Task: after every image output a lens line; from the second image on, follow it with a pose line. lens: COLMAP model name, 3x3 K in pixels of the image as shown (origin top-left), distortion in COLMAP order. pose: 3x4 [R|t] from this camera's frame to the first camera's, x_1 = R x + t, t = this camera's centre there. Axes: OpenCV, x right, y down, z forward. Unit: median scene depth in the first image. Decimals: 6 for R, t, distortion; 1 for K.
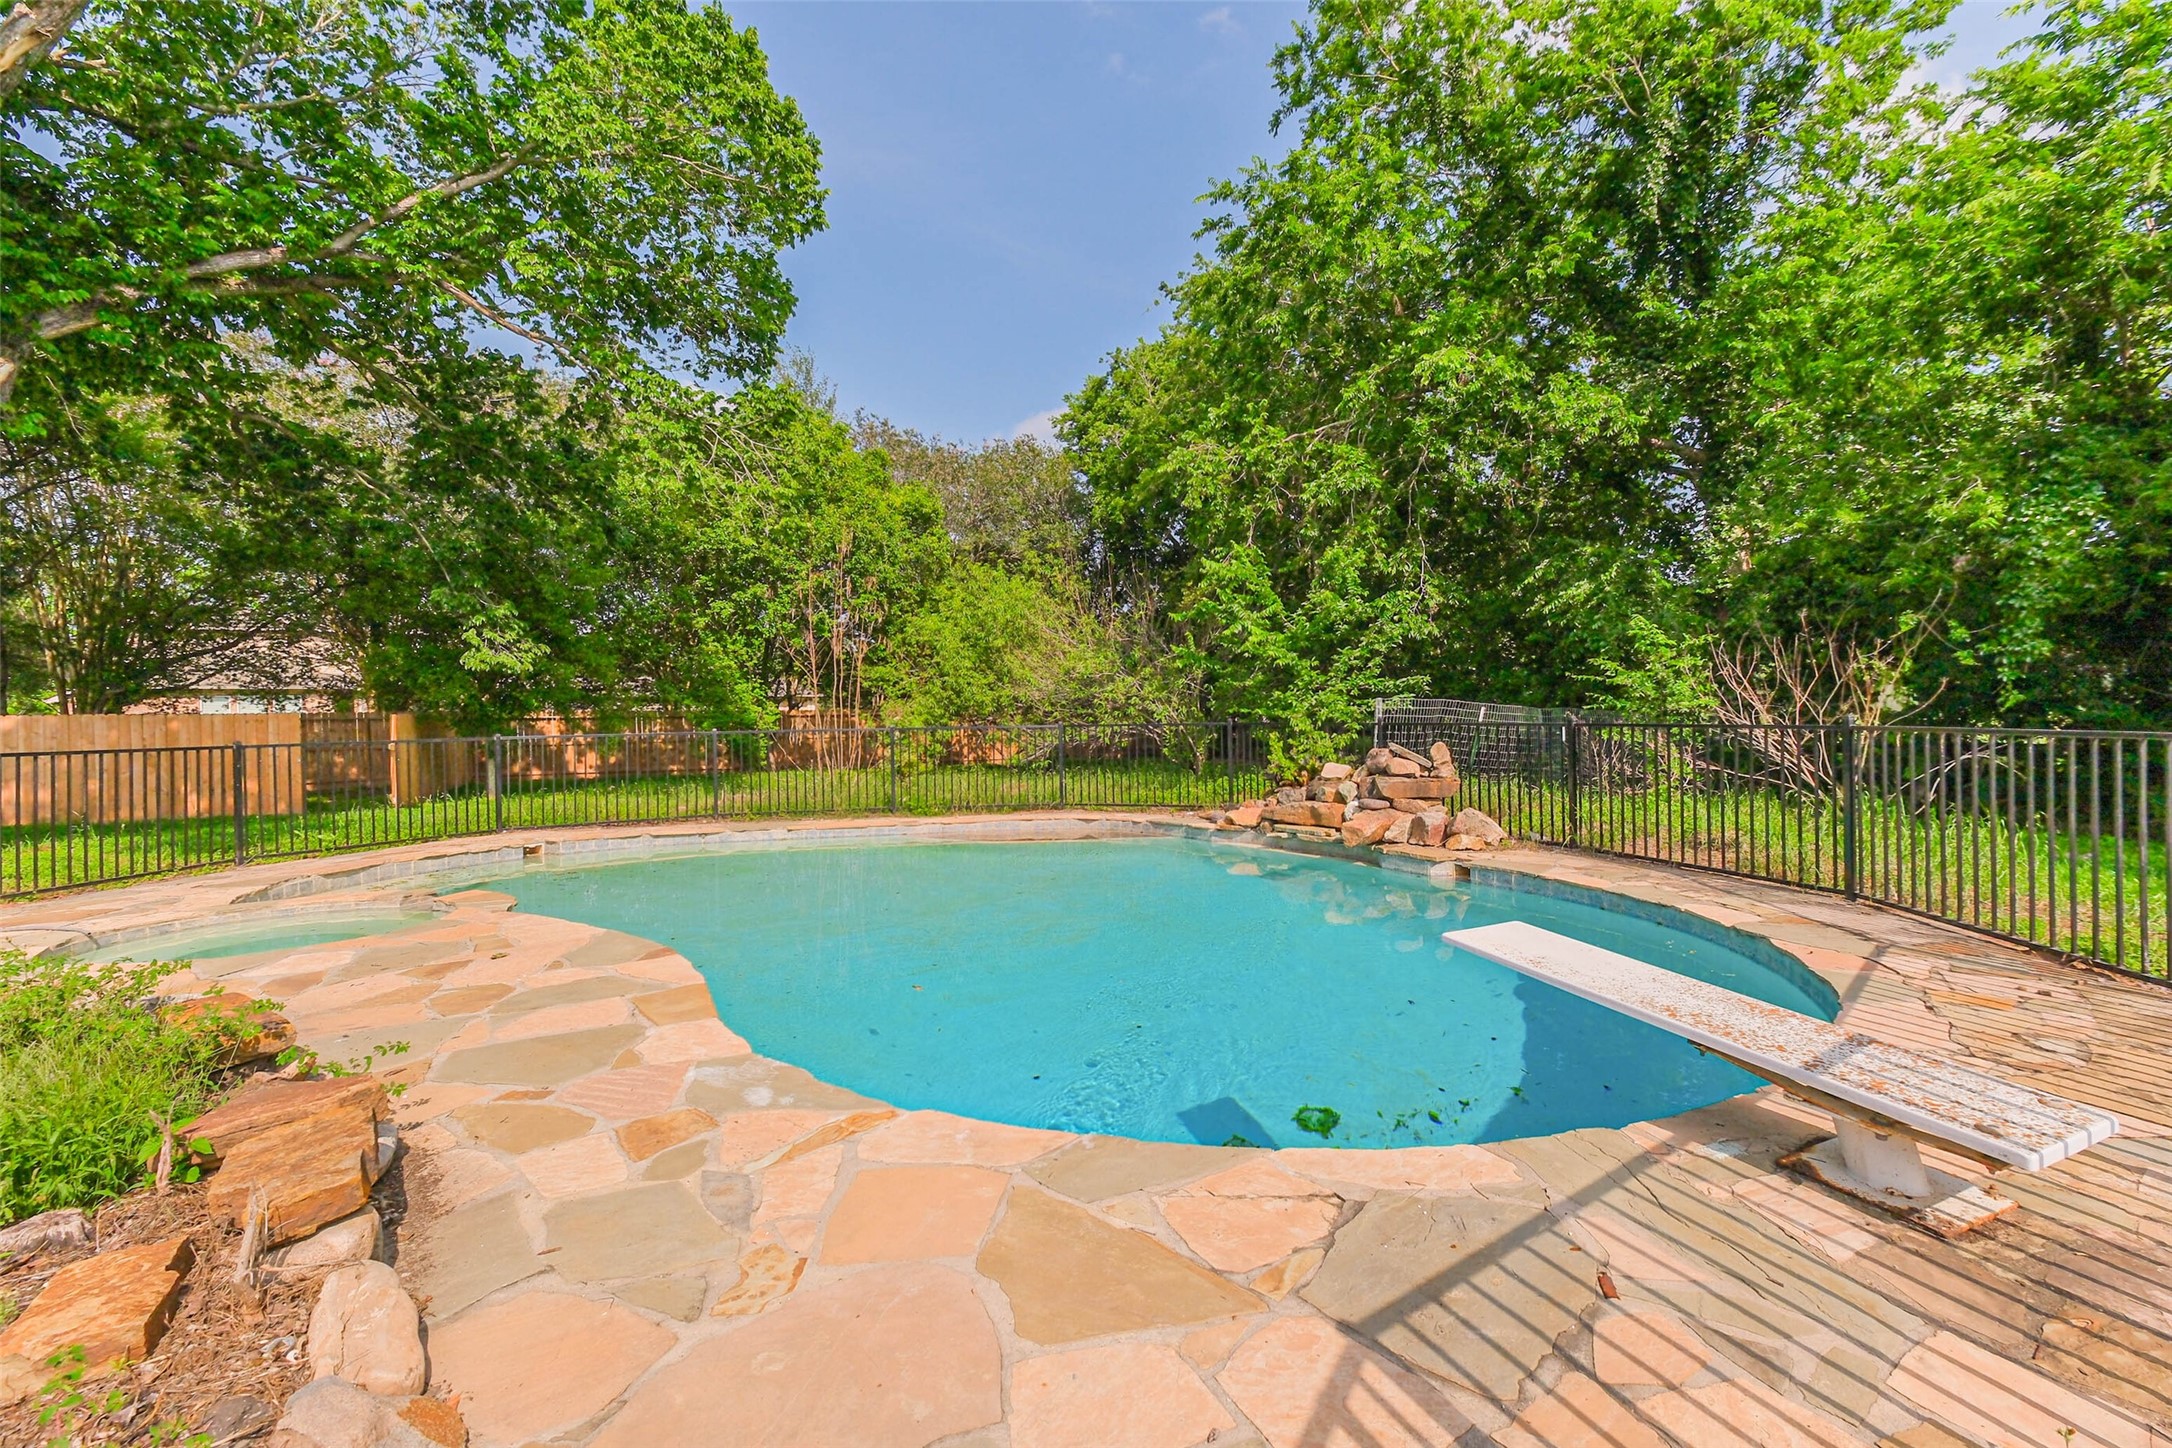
lens RADIAL K [[965.4, 0, 1096.3], [0, 965.4, 722.8], [0, 0, 1]] dist [0.010323, -0.000476]
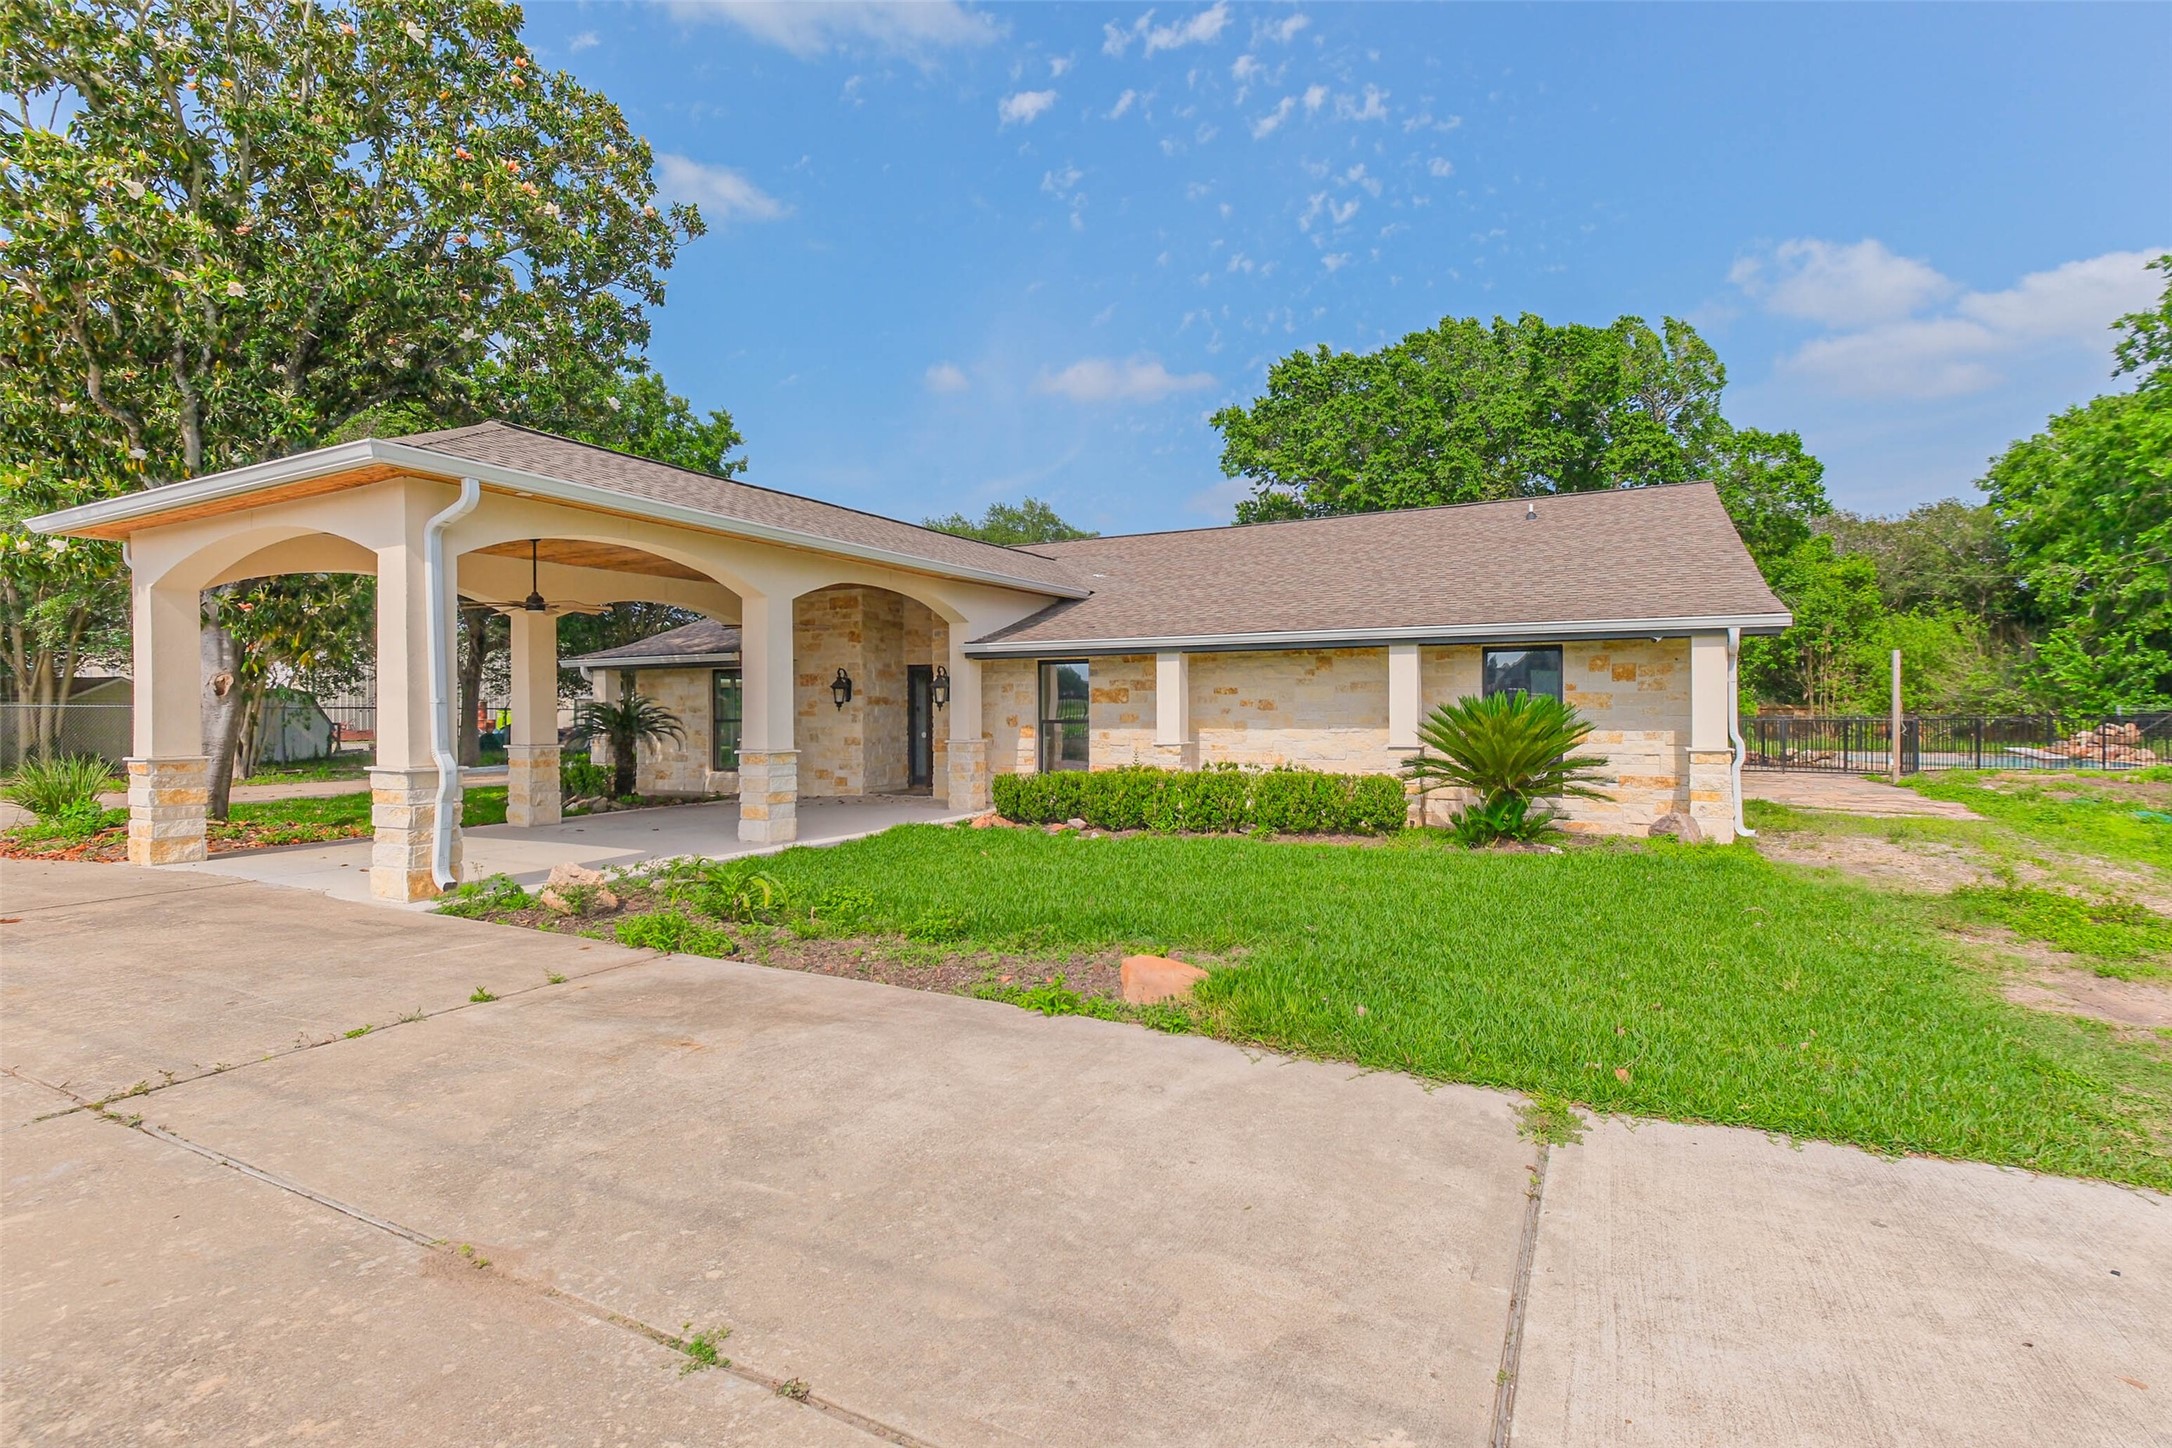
lens RADIAL K [[1054.6, 0, 1086.0], [0, 1054.6, 724.0], [0, 0, 1]] dist [-0.001372, -0.000655]
pose [[0.709587, 0.004351, -0.704604, 0.142165], [-0.000042, 0.999981, 0.006133, 0.002573], [0.704618, -0.004323, 0.709574, -1.149781]]
